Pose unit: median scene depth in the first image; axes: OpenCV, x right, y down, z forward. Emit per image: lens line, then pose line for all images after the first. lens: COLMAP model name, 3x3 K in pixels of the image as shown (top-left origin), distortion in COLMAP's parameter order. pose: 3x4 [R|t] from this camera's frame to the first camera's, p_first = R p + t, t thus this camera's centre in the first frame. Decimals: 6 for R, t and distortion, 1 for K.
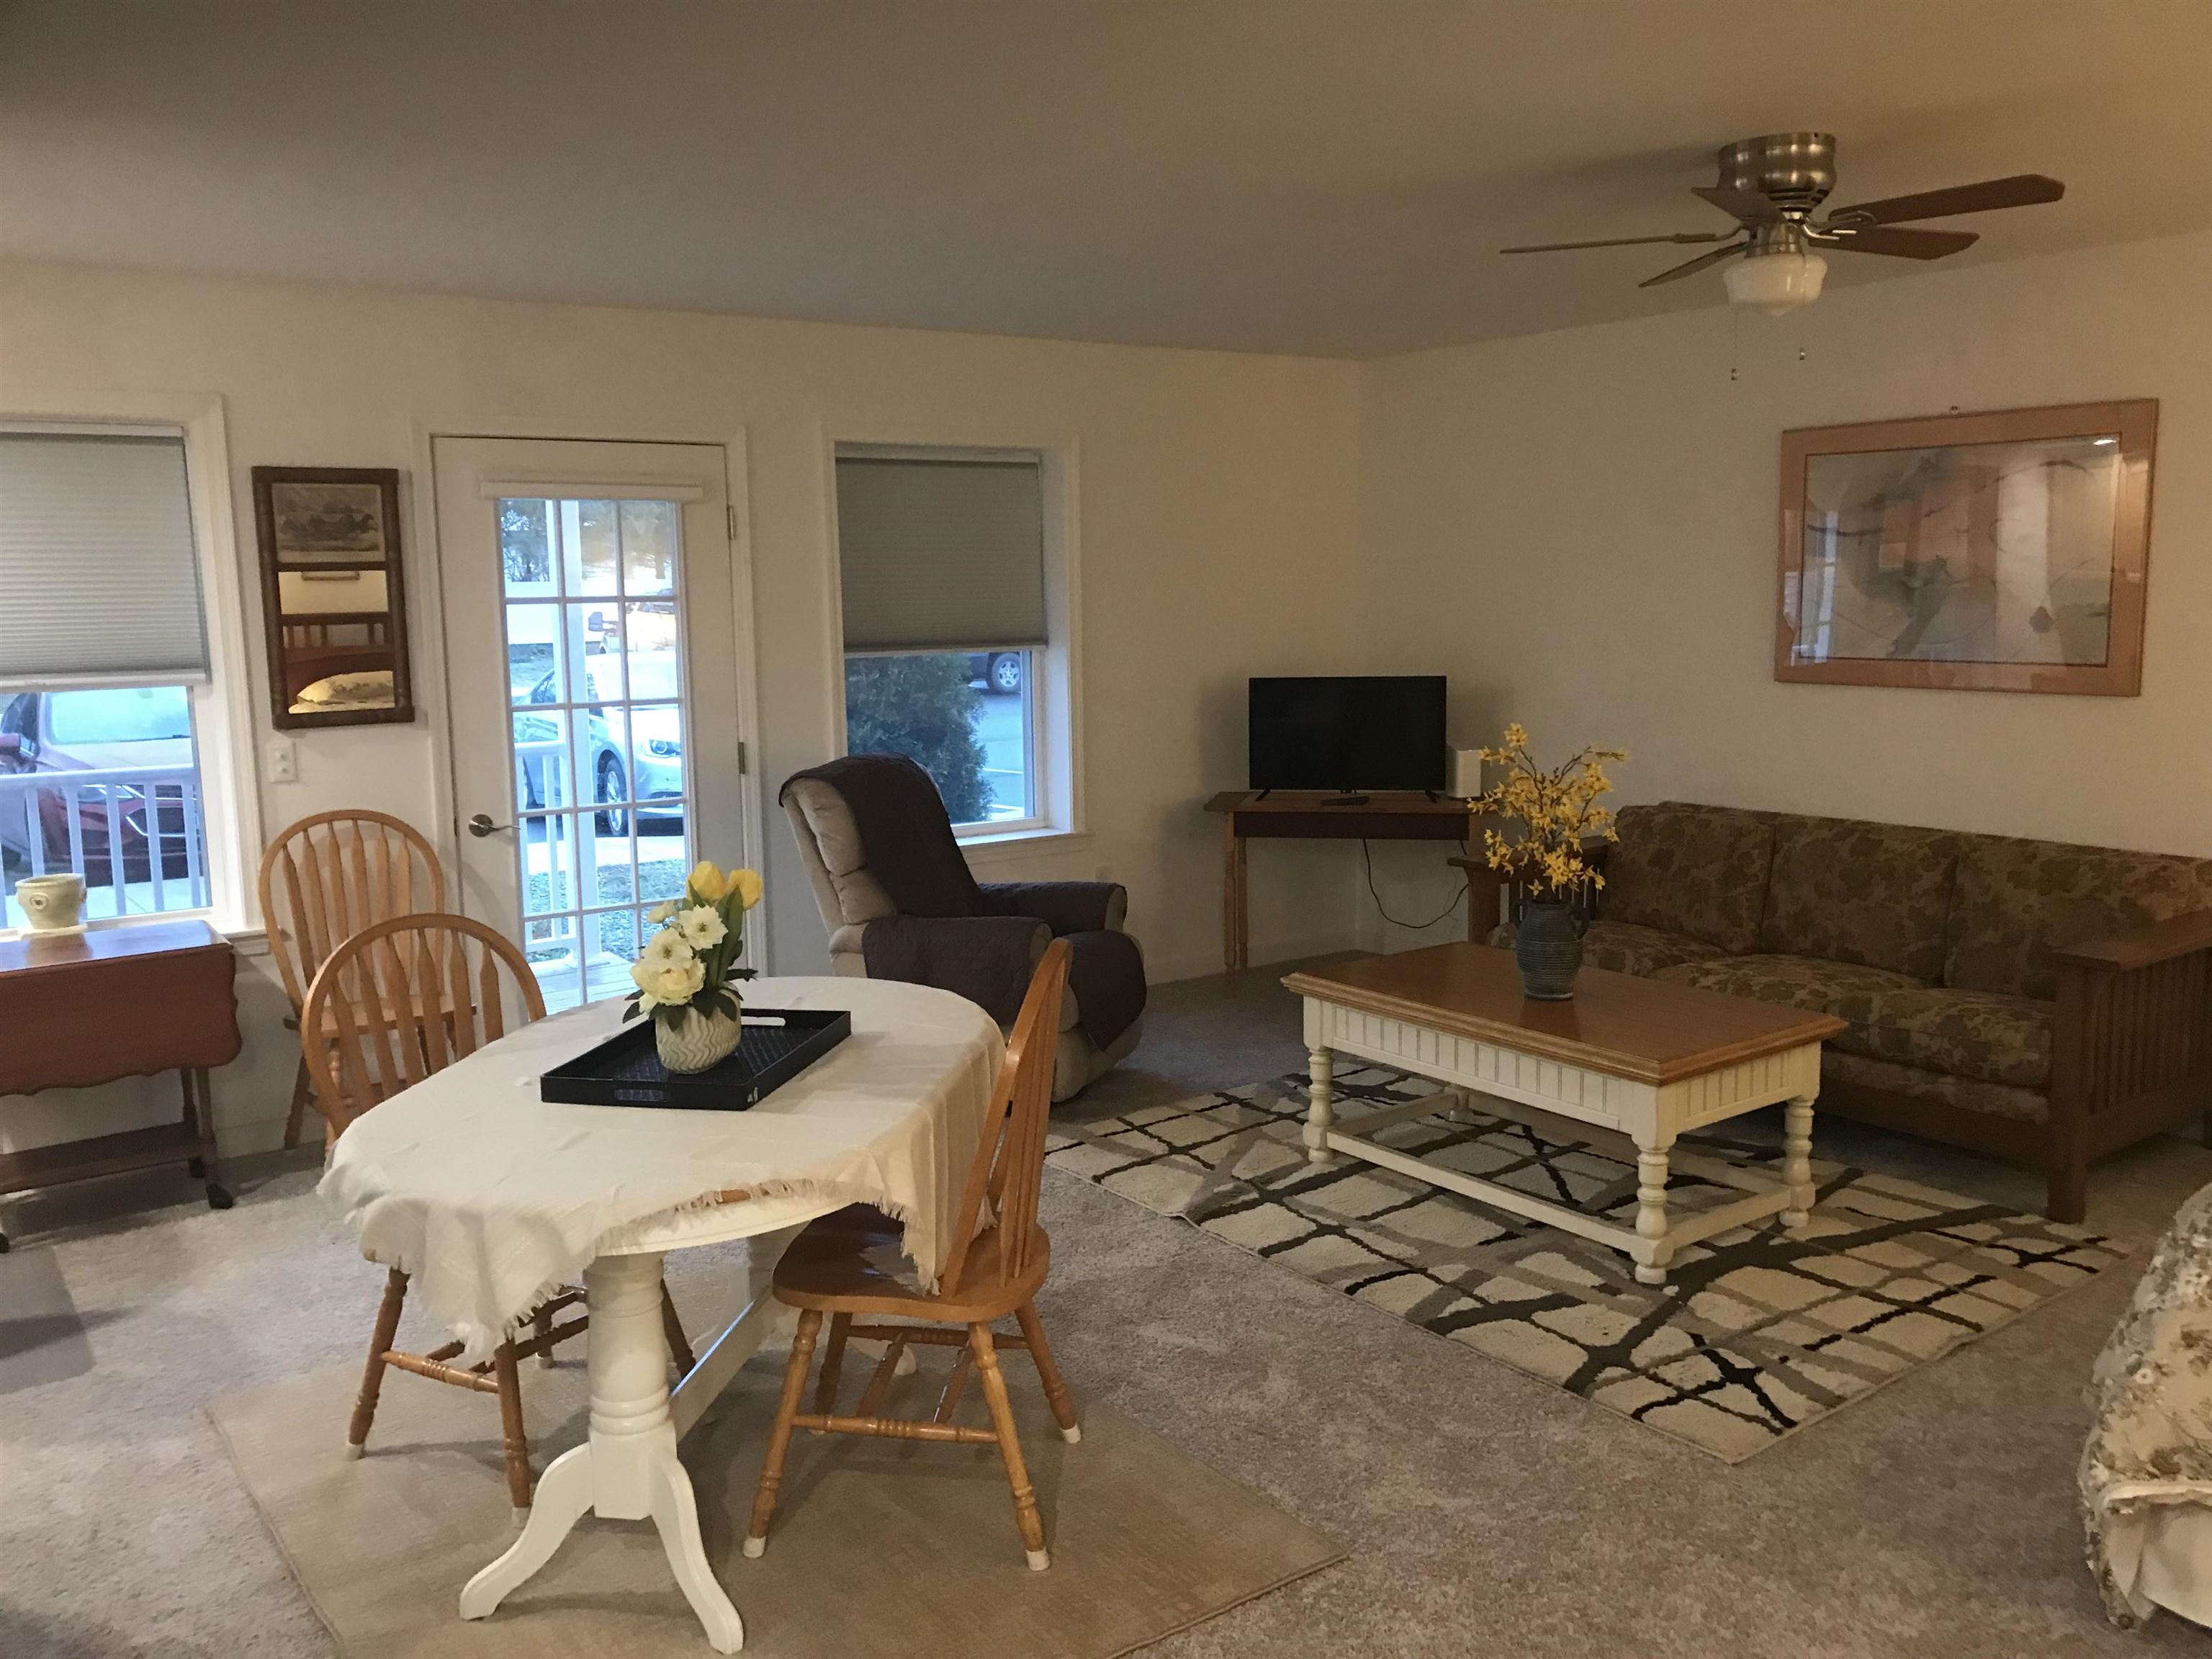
lens RADIAL K [[1808.4, 0, 1106.0], [0, 1808.4, 829.5], [0, 0, 1]] dist [0.037444, -0.010567]
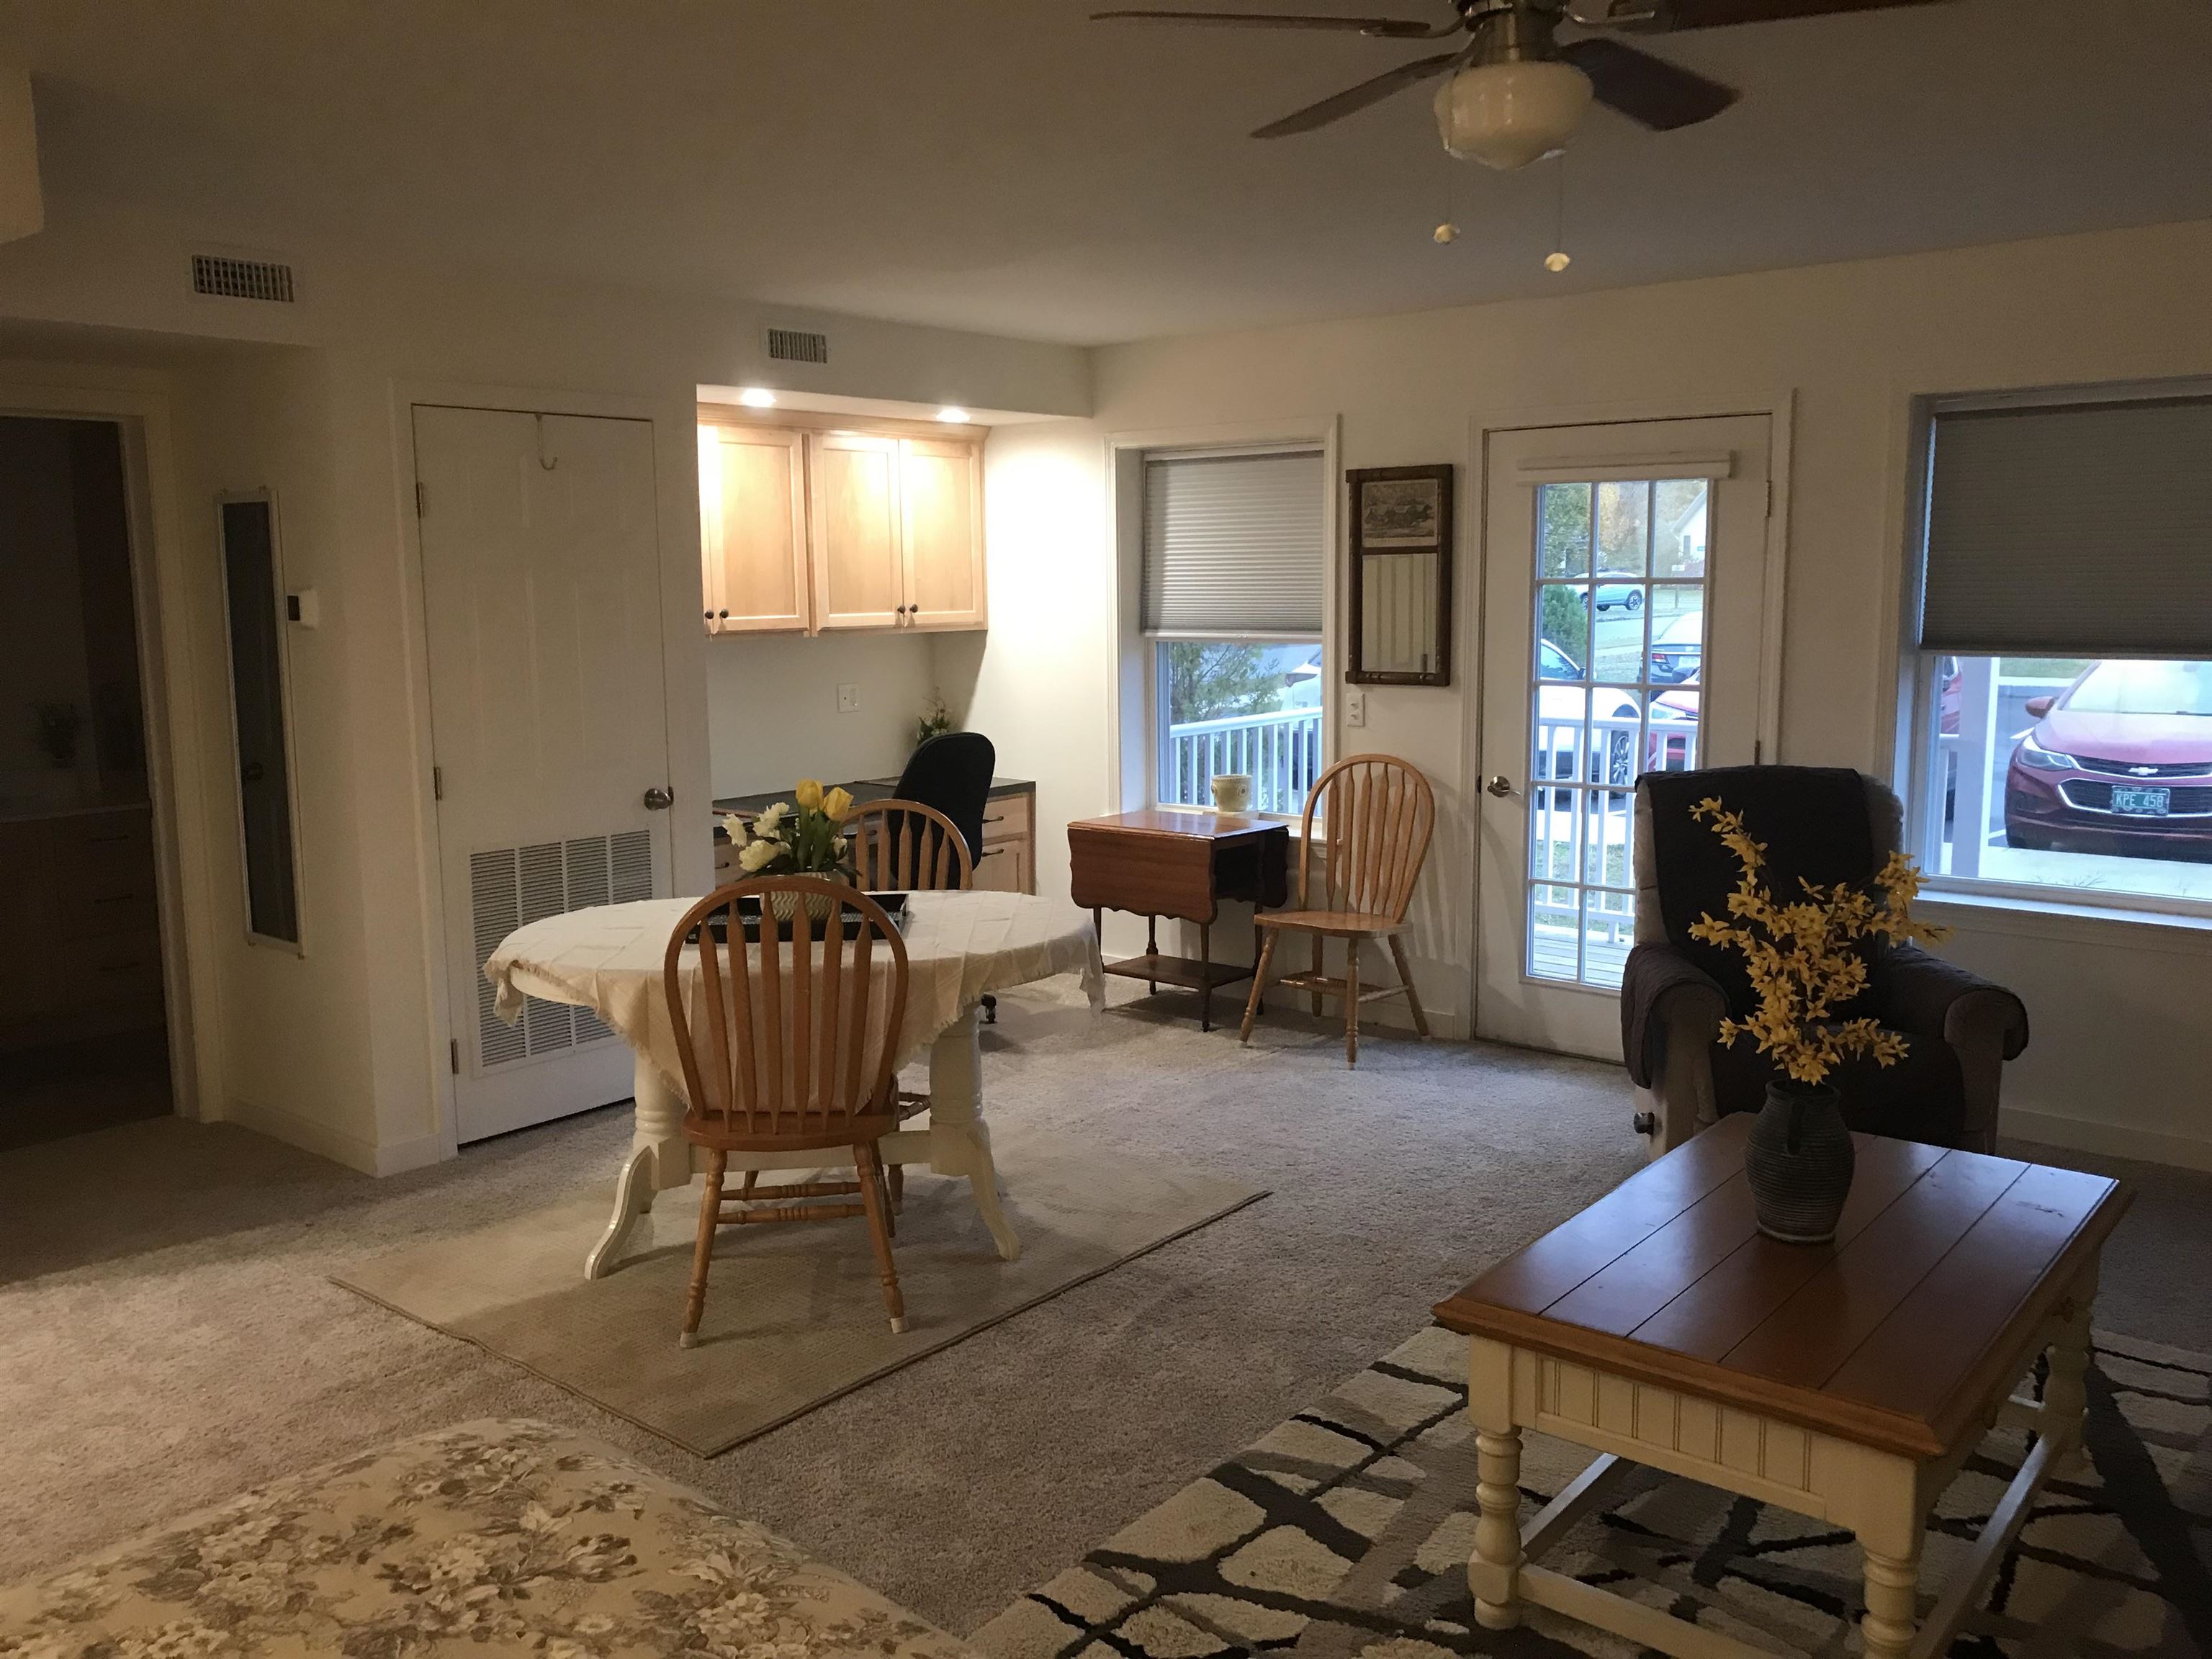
lens RADIAL K [[1808.4, 0, 1106.0], [0, 1808.4, 829.5], [0, 0, 1]] dist [0.037444, -0.010567]
pose [[0.254121, 0.149939, -0.955479, 0.689311], [-0.131575, 0.984085, 0.119434, -0.081734], [0.958181, 0.095367, 0.269805, 0.518592]]
